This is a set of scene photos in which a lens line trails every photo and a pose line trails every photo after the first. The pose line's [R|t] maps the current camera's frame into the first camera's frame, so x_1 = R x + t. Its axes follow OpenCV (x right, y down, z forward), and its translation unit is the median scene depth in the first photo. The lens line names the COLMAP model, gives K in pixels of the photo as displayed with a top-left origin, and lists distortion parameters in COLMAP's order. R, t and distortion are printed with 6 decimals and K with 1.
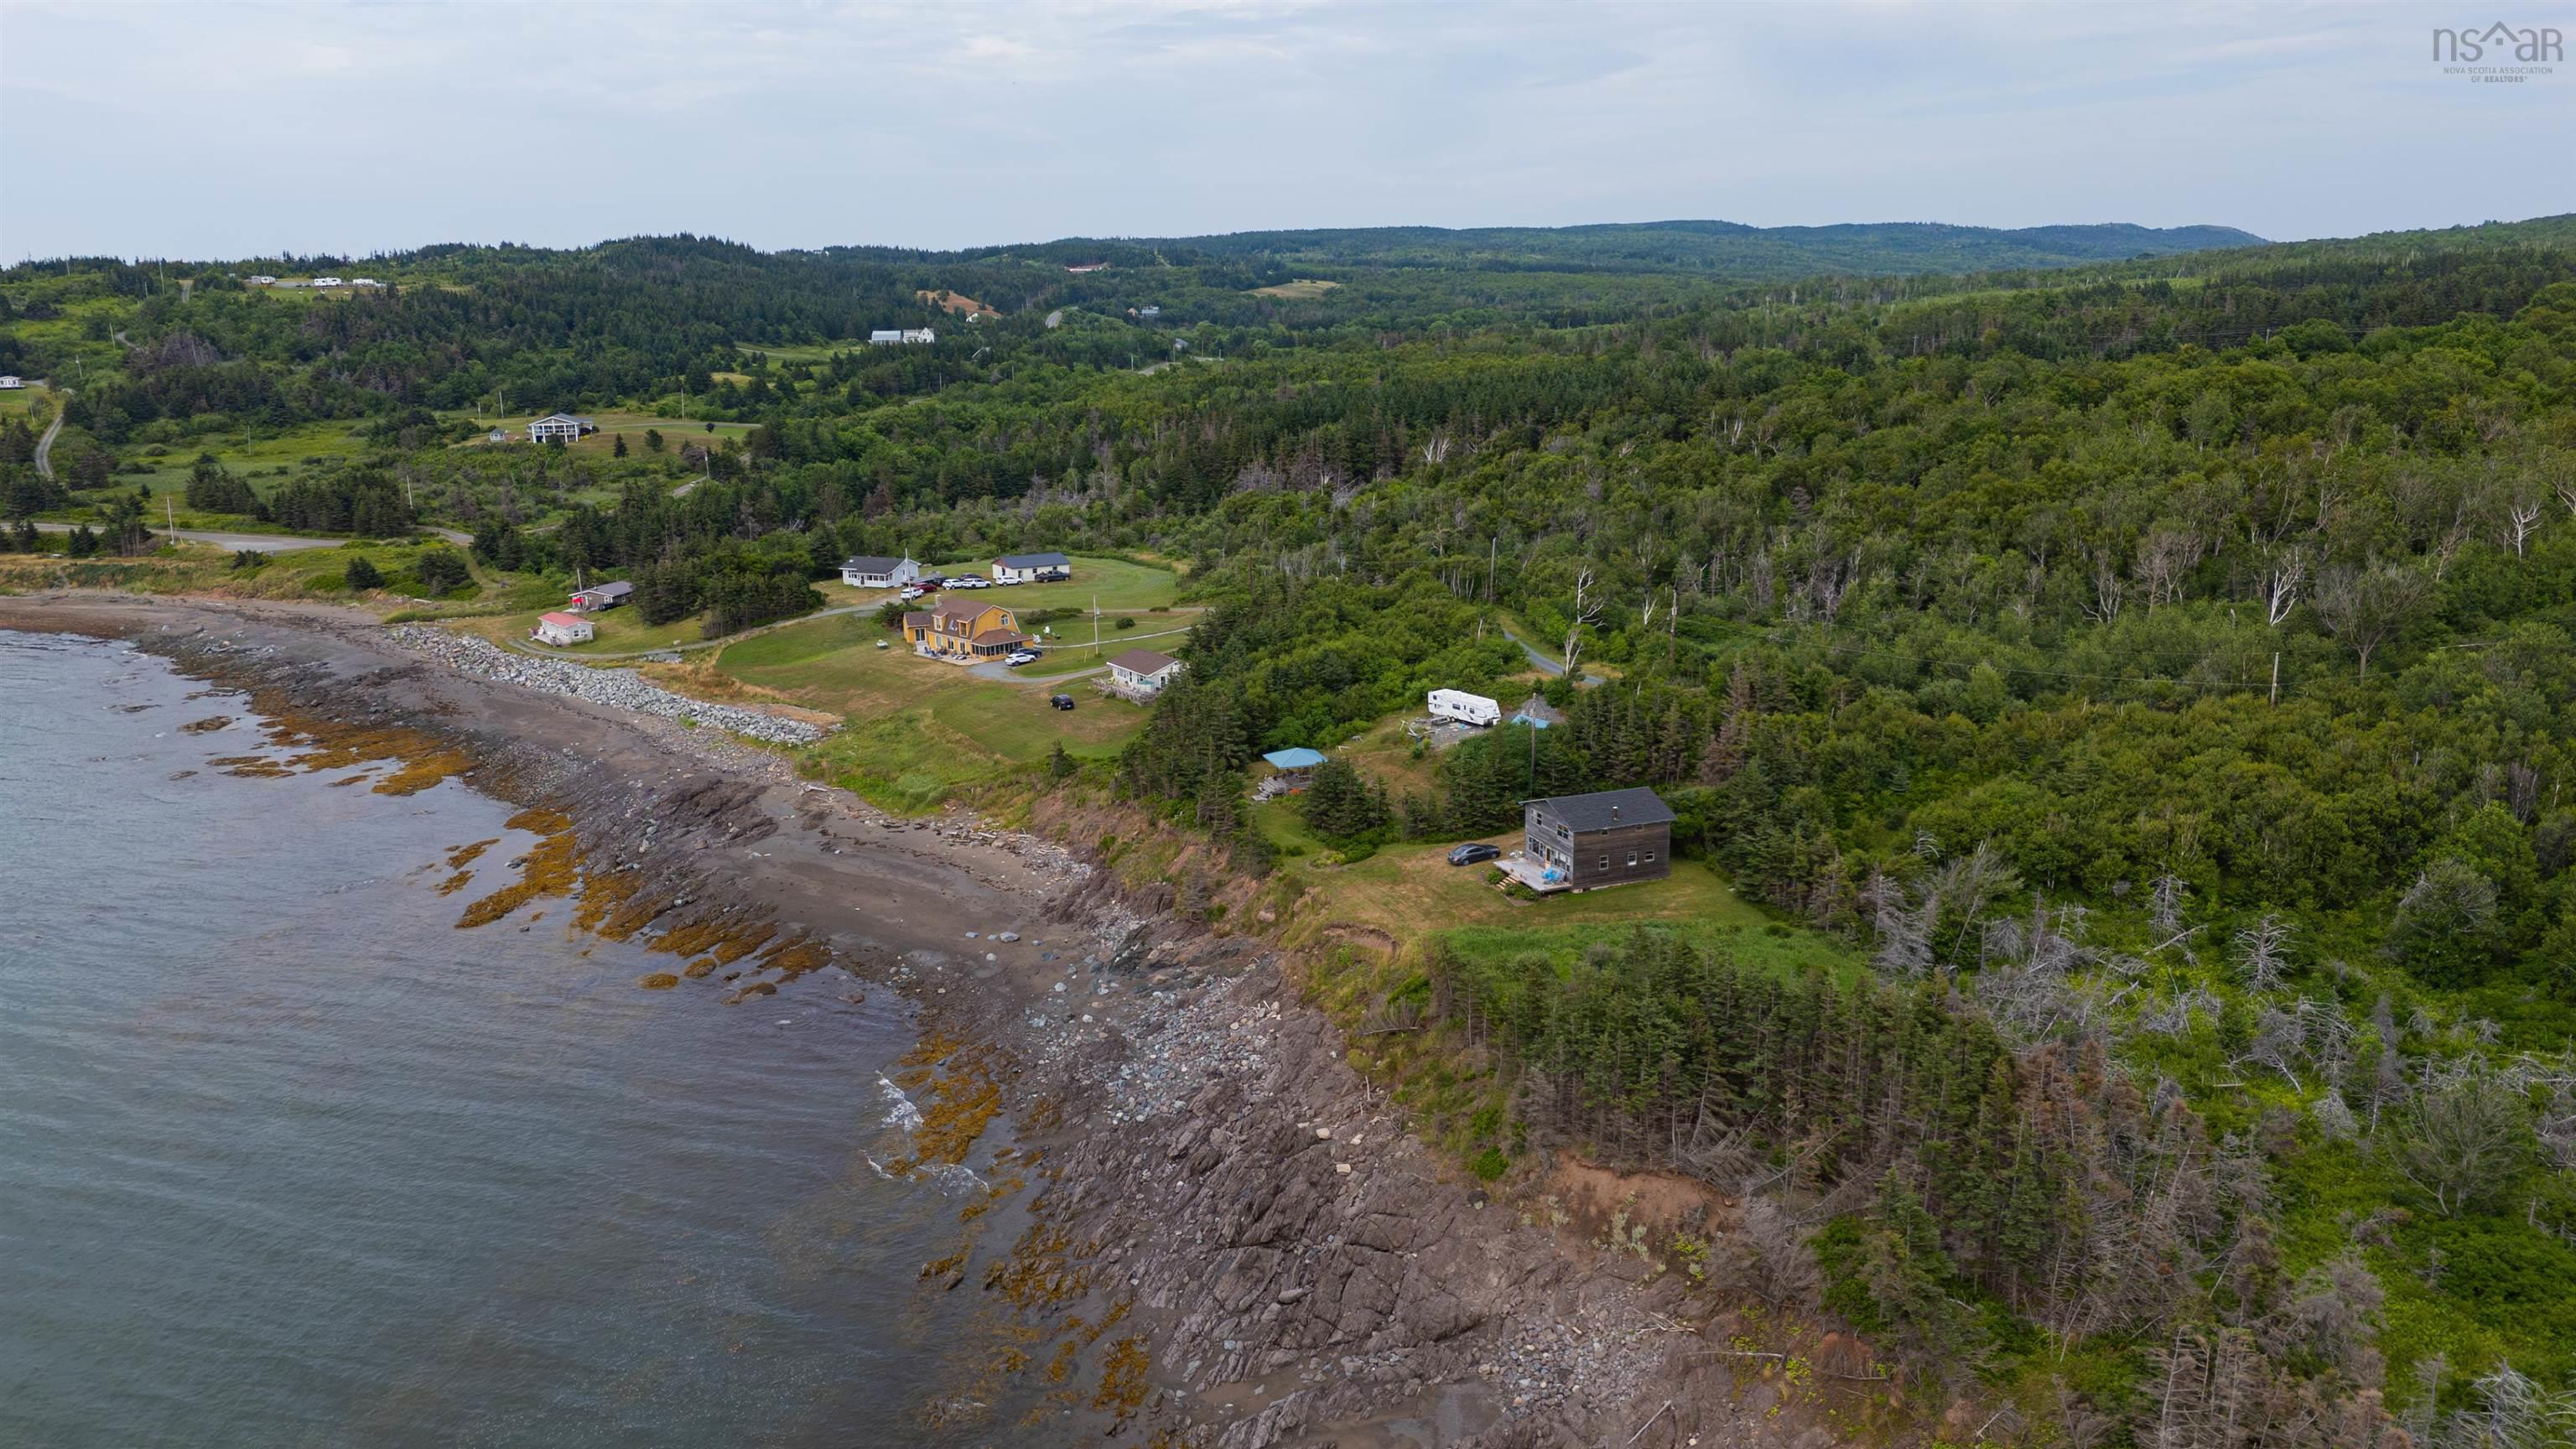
lens RADIAL K [[1883.7, 0, 1296.6], [0, 1883.7, 720.4], [0, 0, 1]] dist [0.113174, -0.151649]
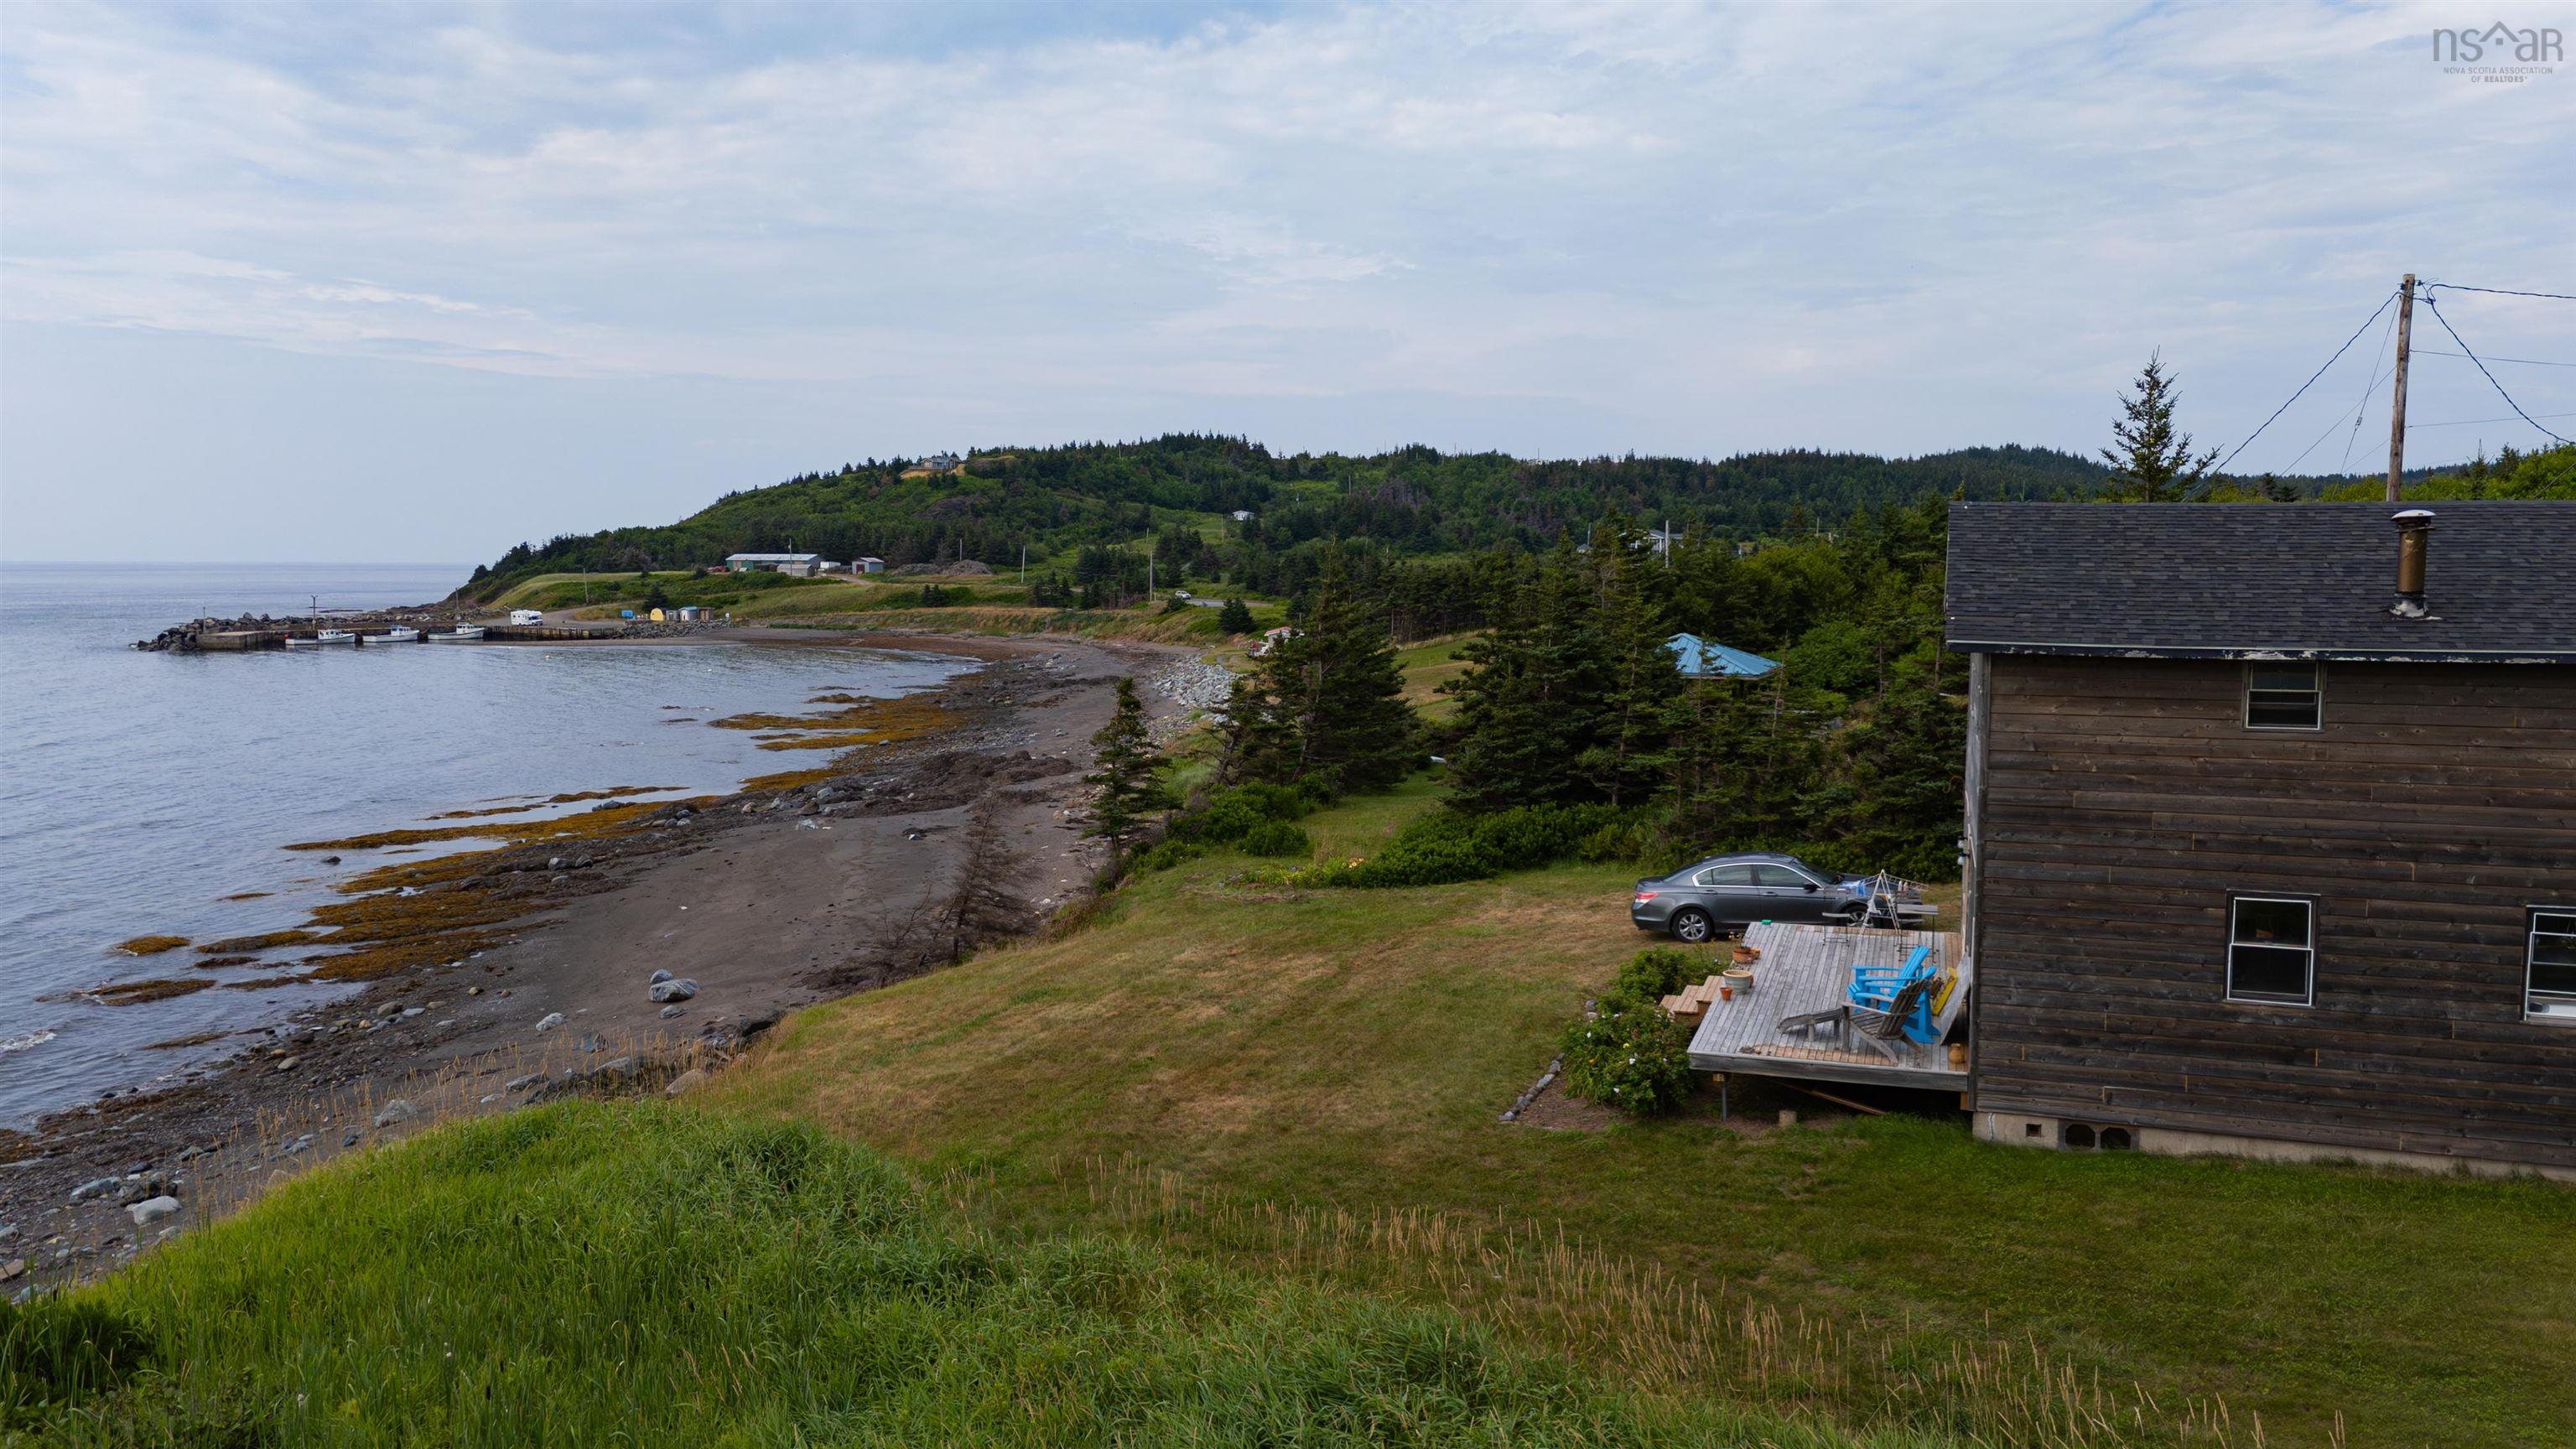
lens RADIAL K [[1890.8, 0, 1297.5], [0, 1890.8, 711.9], [0, 0, 1]] dist [0.091841, -0.099671]
pose [[0.766368, 0.066804, -0.638919, 0.113539], [-0.157832, 0.983673, -0.086465, 0.047226], [0.622712, 0.167106, 0.764399, 0.501637]]
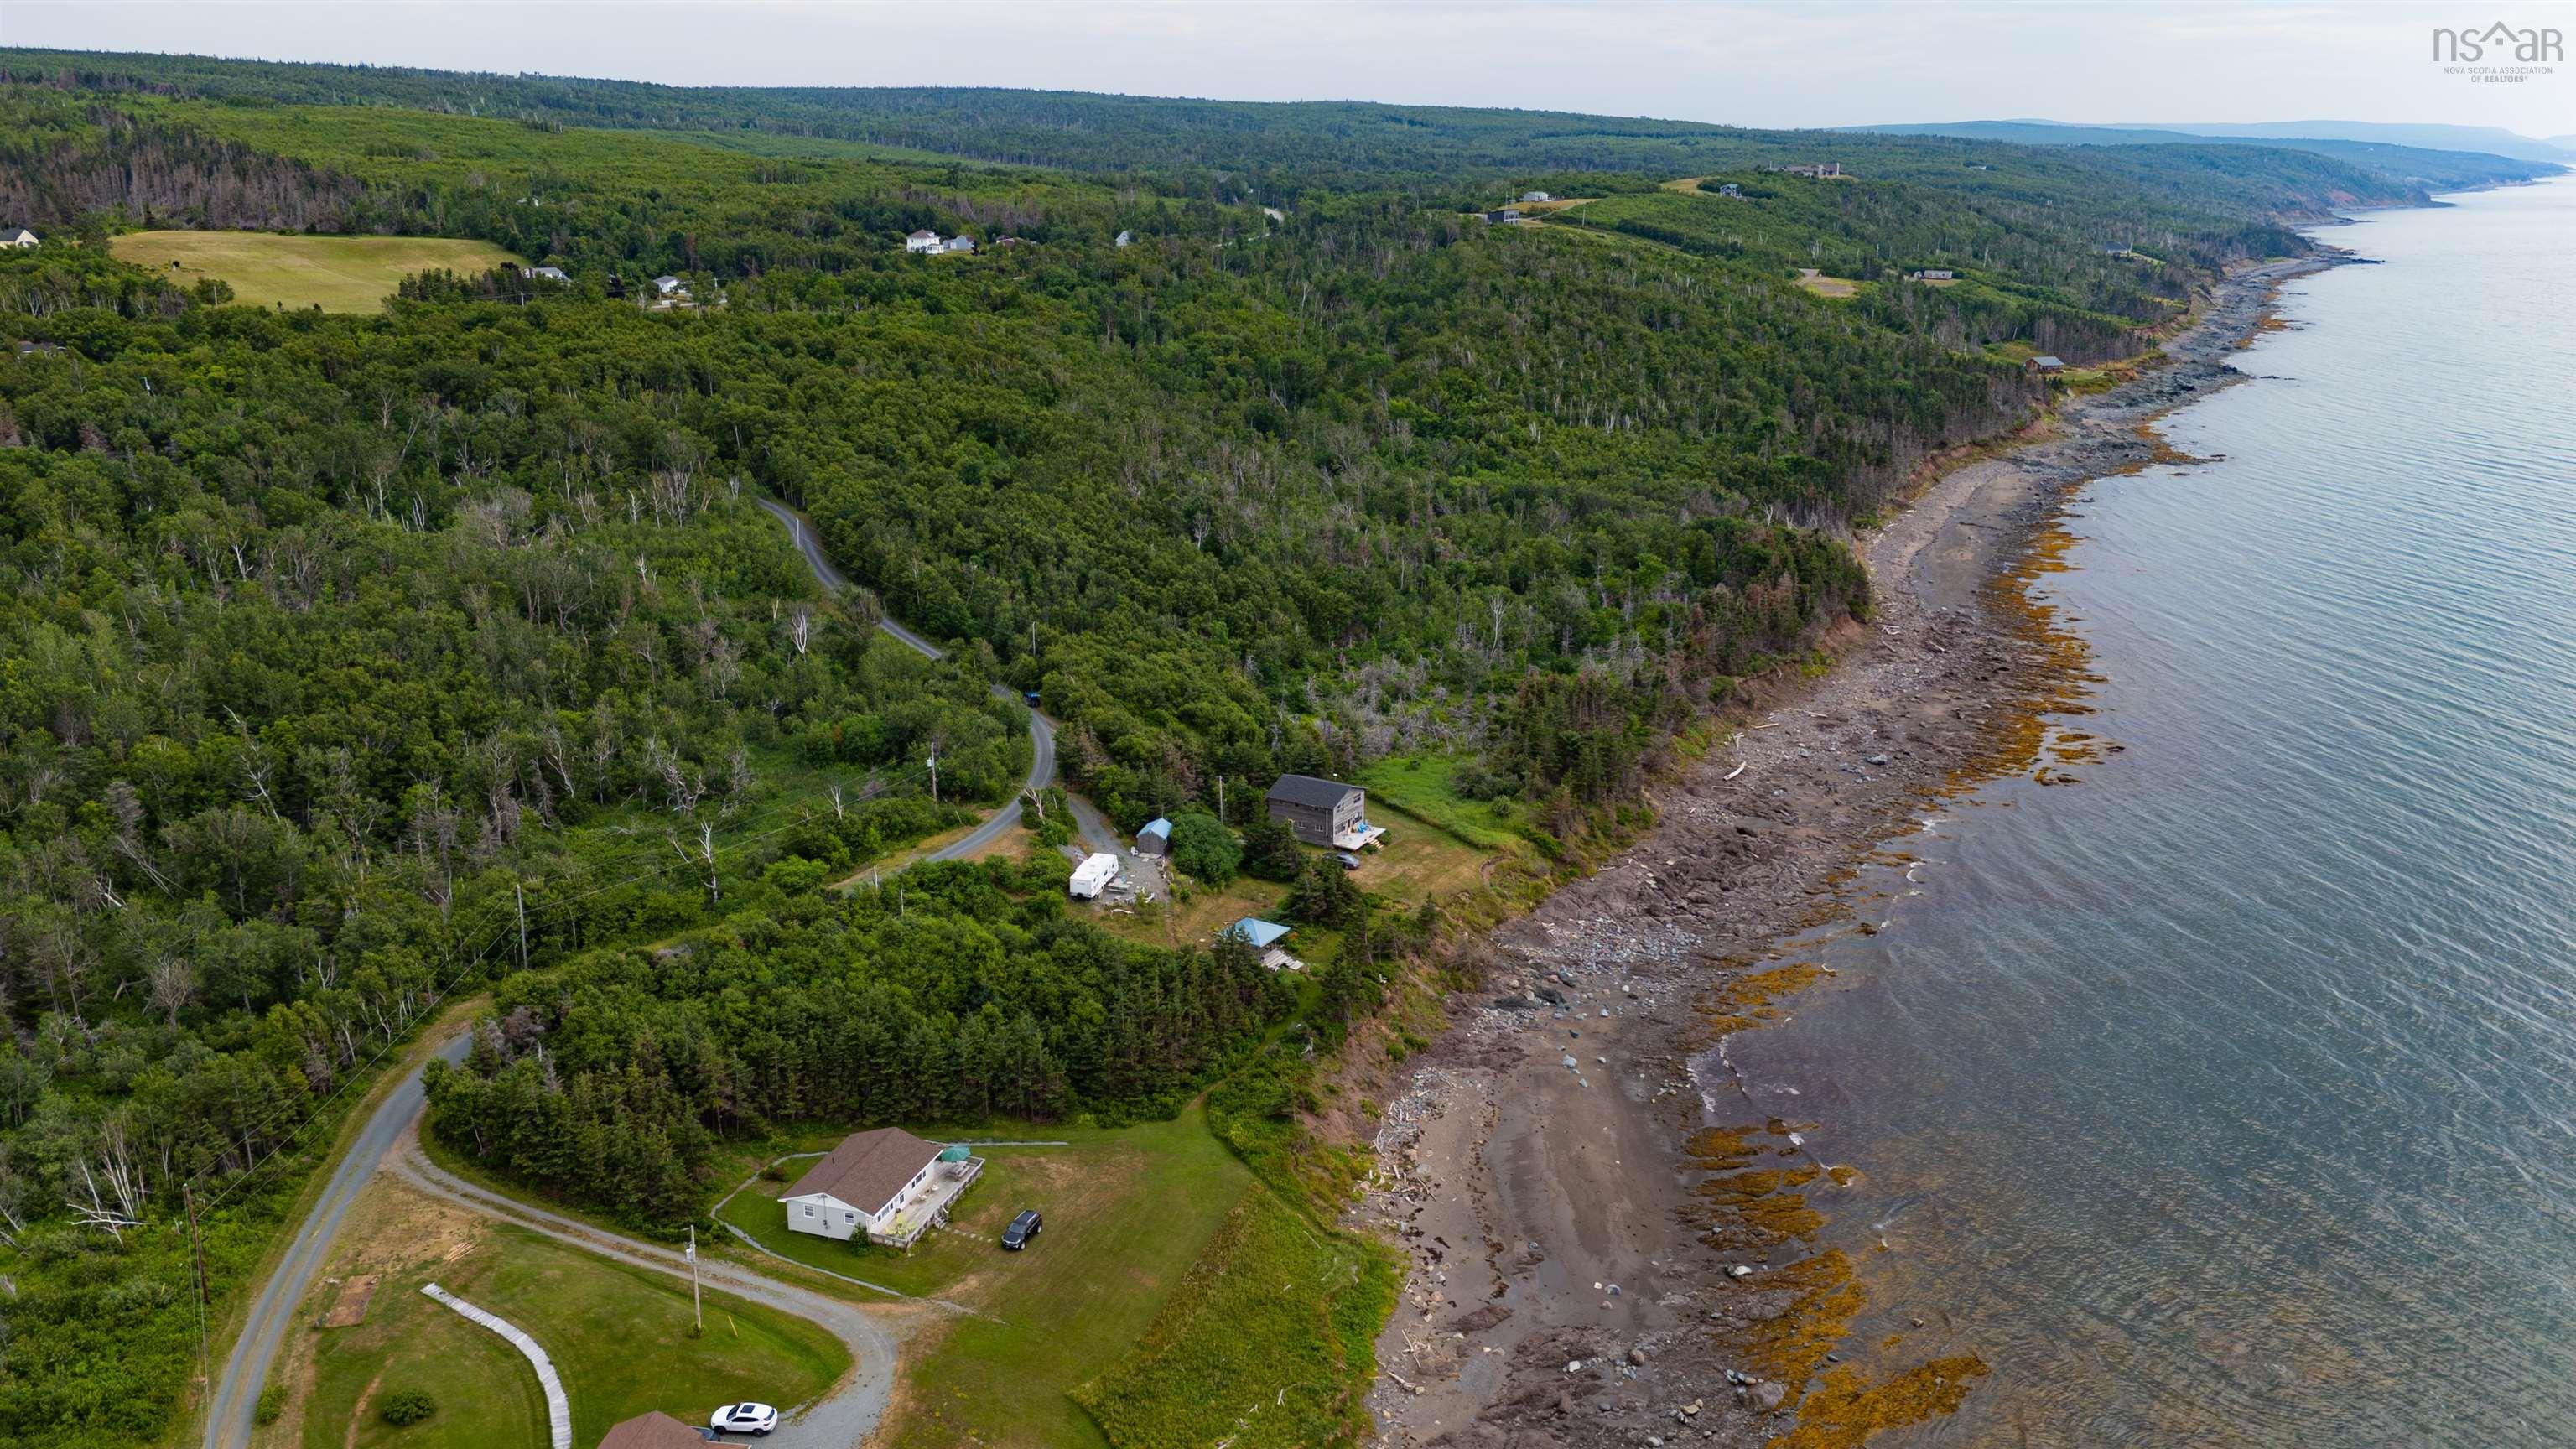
lens RADIAL K [[1904.1, 0, 1288.9], [0, 1904.1, 694.8], [0, 0, 1]] dist [0.087720, -0.103459]
pose [[-0.621065, -0.199820, 0.757859, -0.558530], [0.184903, 0.902304, 0.389433, -0.359118], [-0.761636, 0.381993, -0.523442, 1.053164]]
